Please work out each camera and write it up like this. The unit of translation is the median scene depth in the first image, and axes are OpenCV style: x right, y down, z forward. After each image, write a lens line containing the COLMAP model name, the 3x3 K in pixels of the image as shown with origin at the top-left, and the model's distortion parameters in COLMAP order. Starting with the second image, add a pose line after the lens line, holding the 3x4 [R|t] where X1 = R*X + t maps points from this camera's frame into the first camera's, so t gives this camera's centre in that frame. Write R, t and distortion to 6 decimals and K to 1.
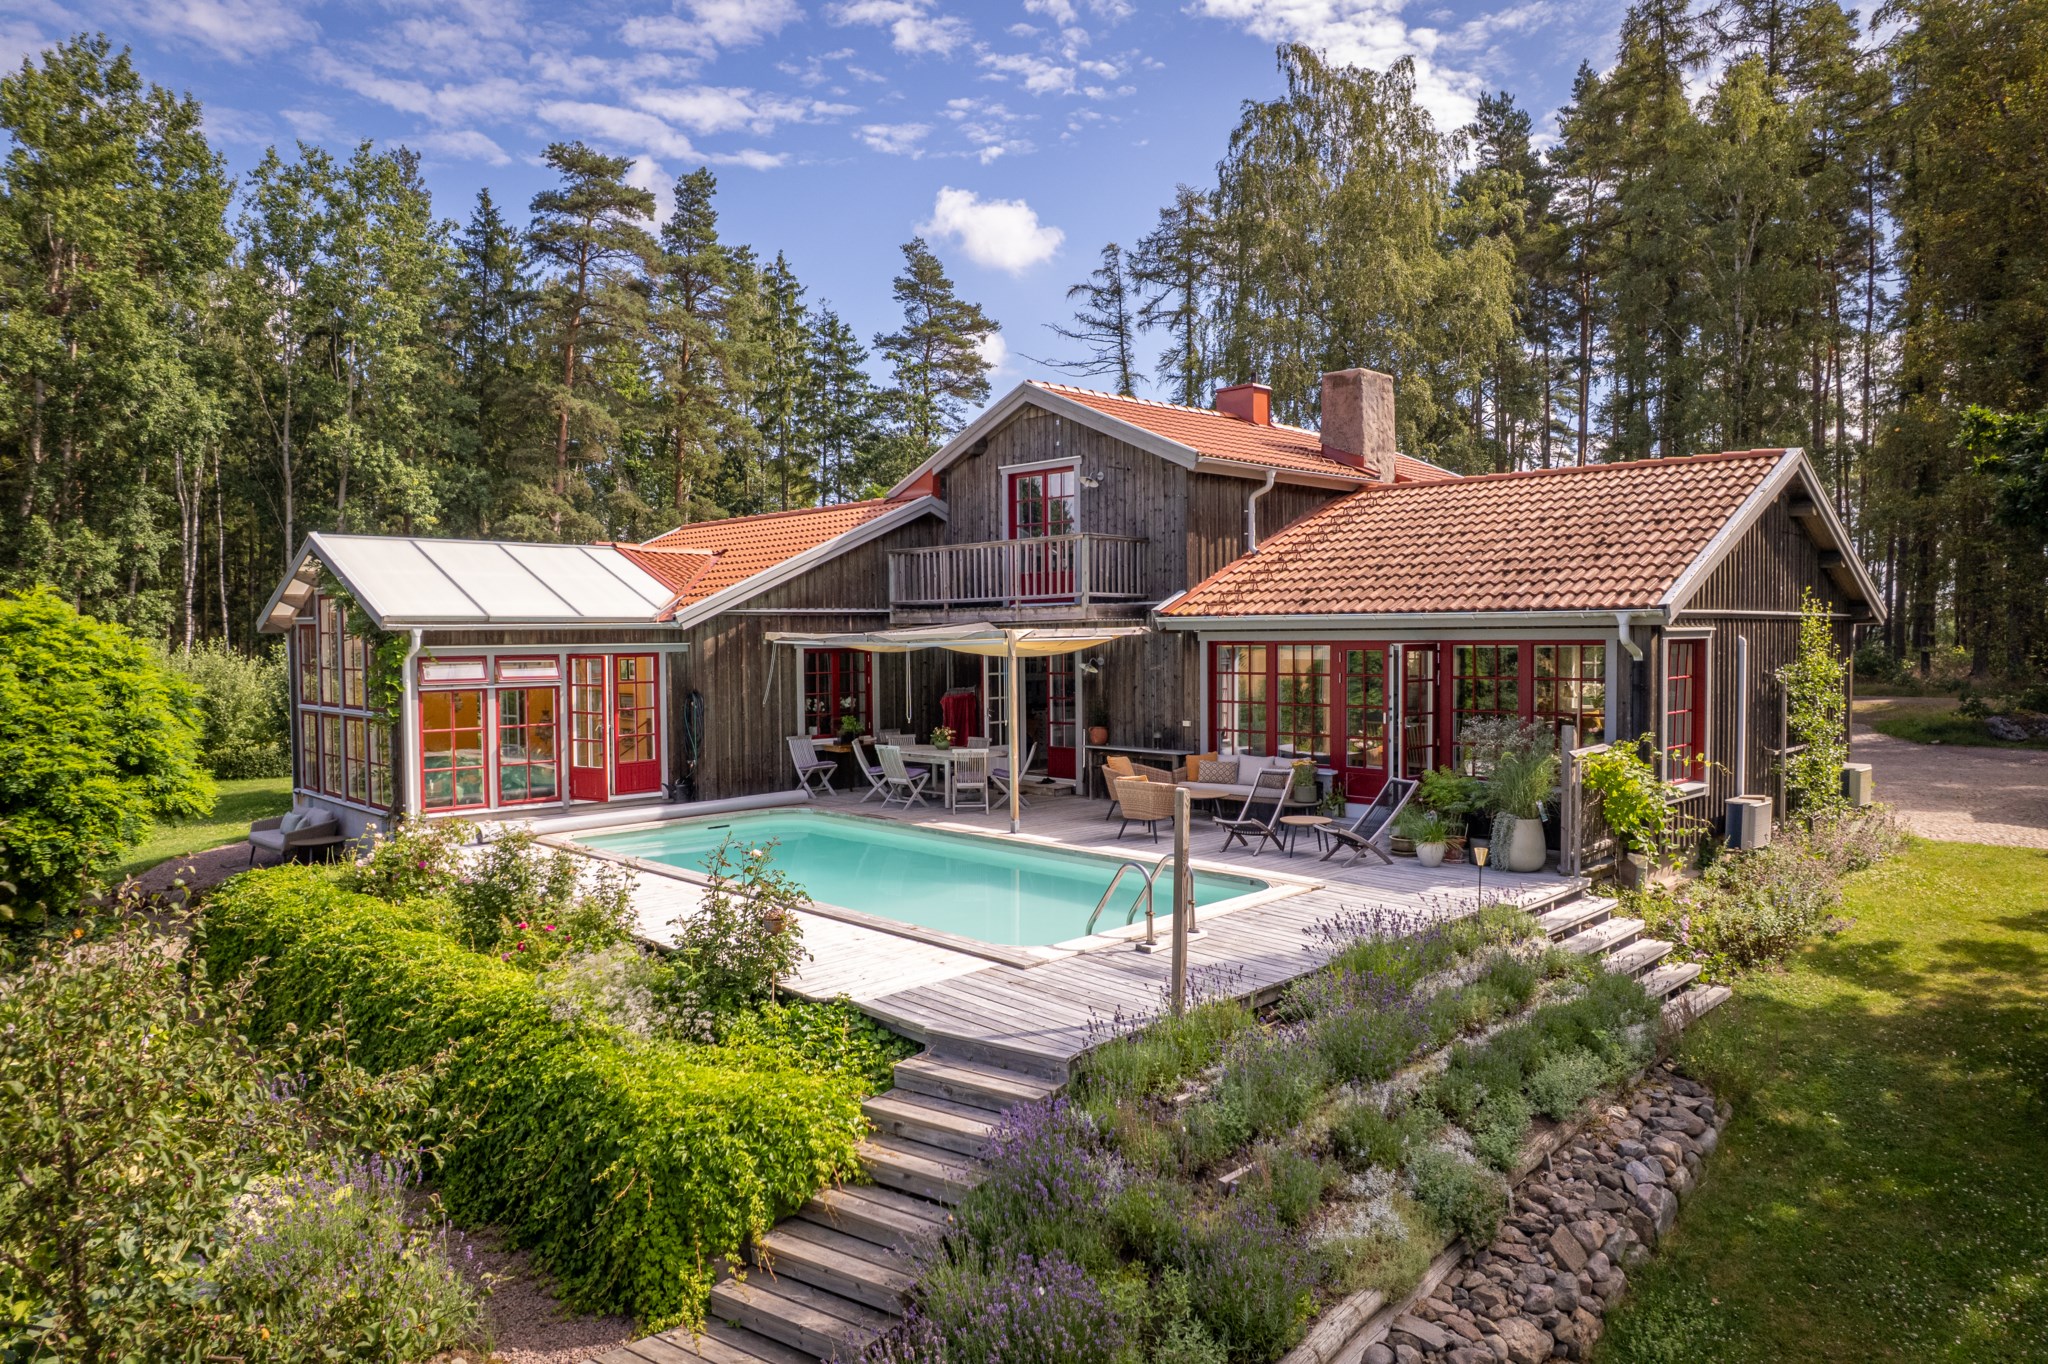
lens RADIAL K [[1319.0, 0, 1030.3], [0, 1319.0, 680.5], [0, 0, 1]] dist [-0.081588, 0.074420]
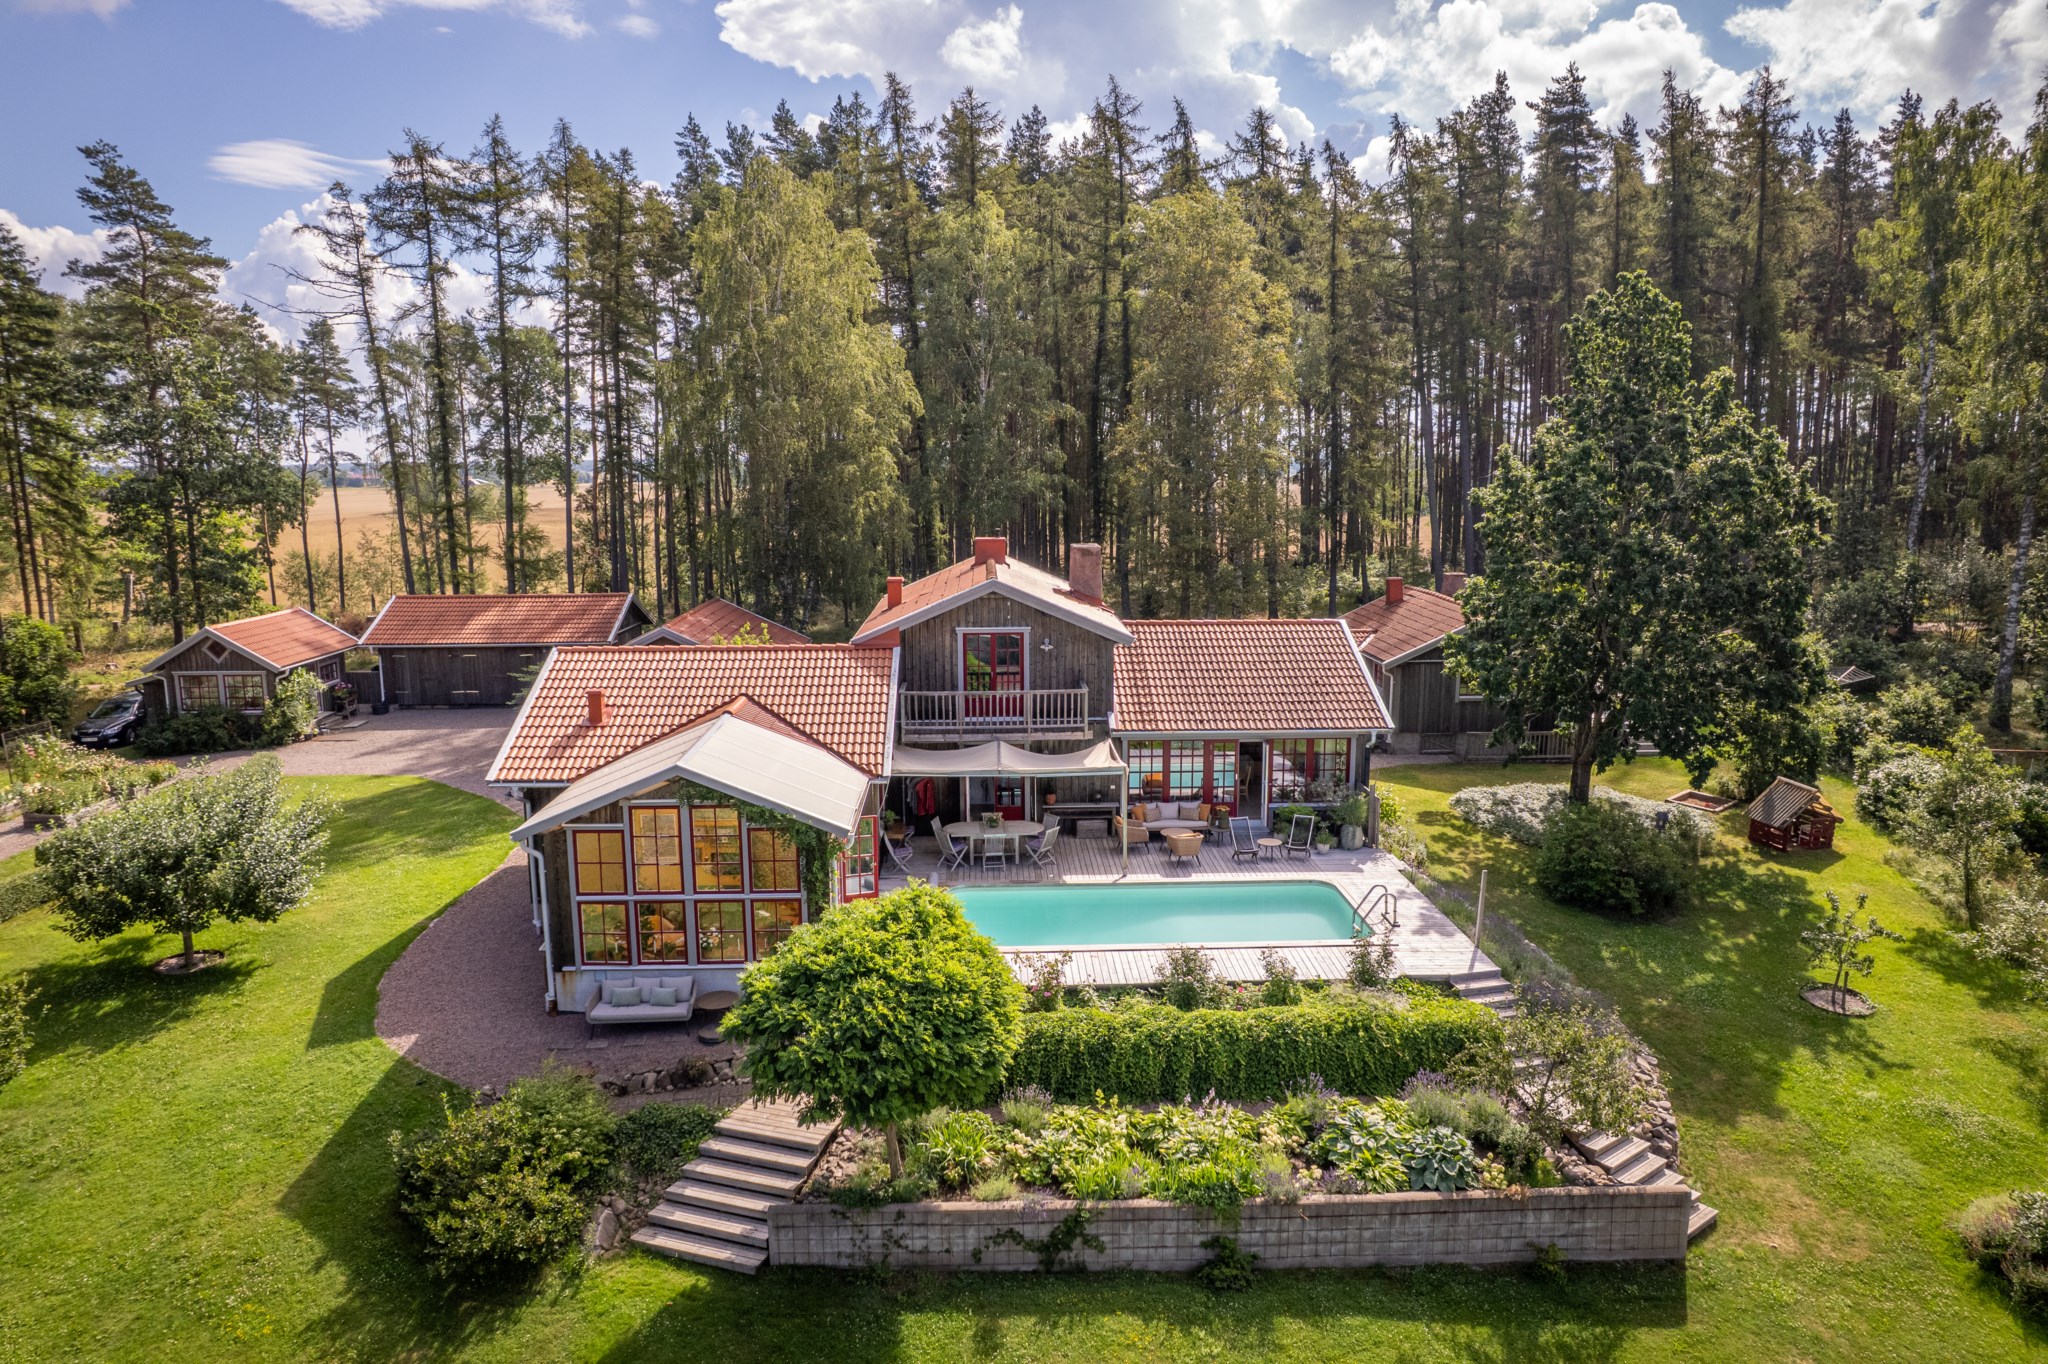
lens RADIAL K [[1313.9, 0, 1034.2], [0, 1313.9, 675.7], [0, 0, 1]] dist [-0.084627, 0.076849]
pose [[0.669696, -0.116410, 0.733455, -0.386888], [0.023753, 0.990490, 0.135517, -0.112365], [-0.742256, -0.073333, 0.666092, -0.022292]]
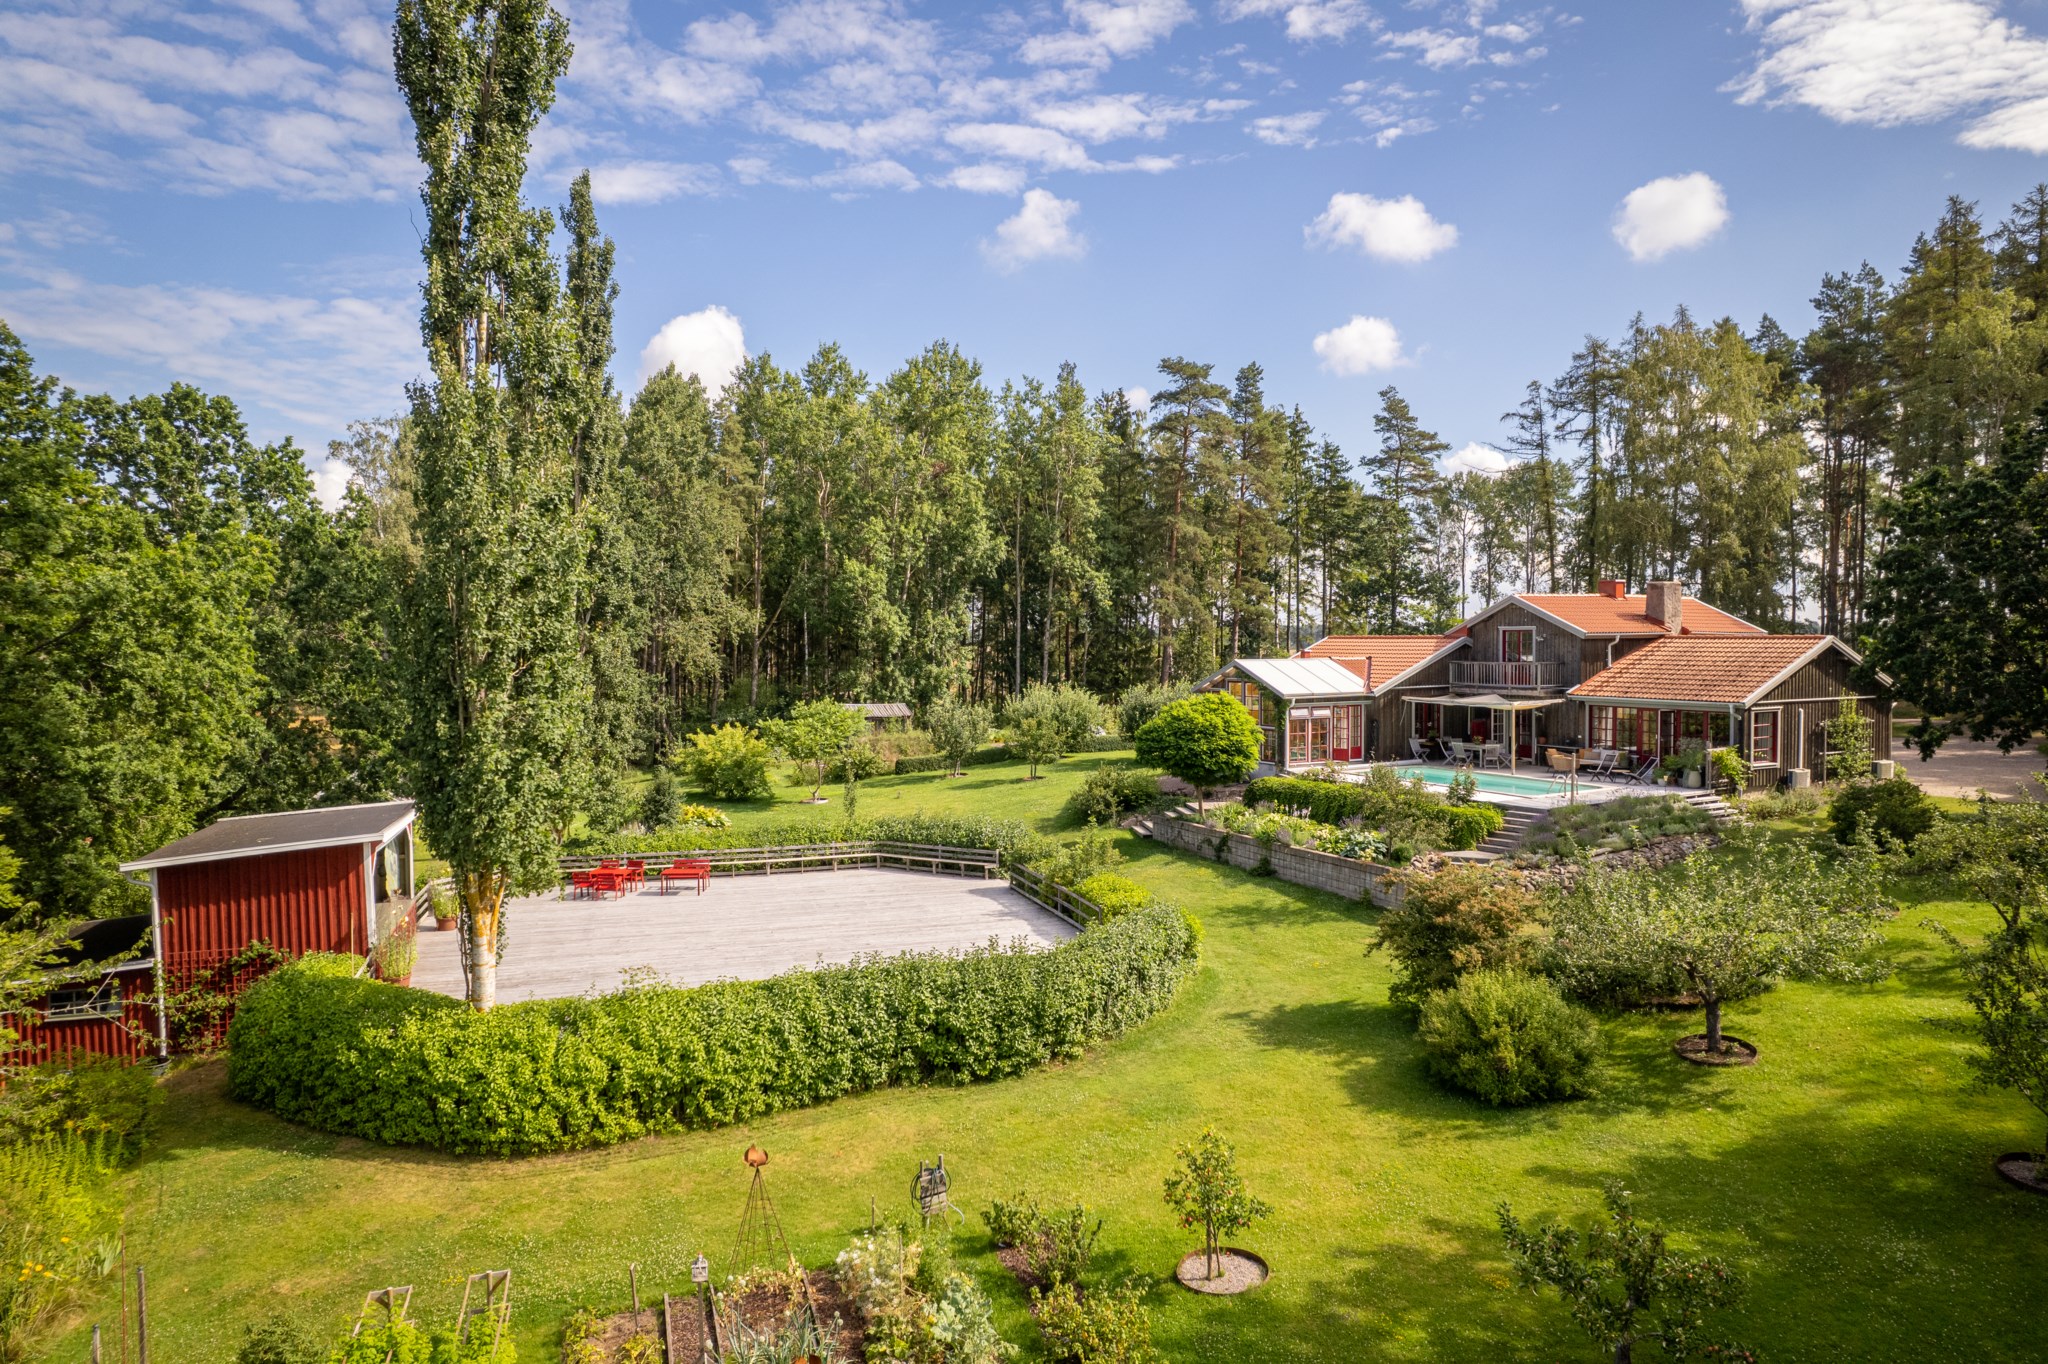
lens RADIAL K [[1316.4, 0, 1033.5], [0, 1316.4, 687.7], [0, 0, 1]] dist [-0.040872, -0.002586]
pose [[0.958089, 0.011787, -0.286229, -0.054770], [-0.009451, 0.999910, 0.009542, -0.024434], [0.286315, -0.006437, 0.958114, -0.552852]]
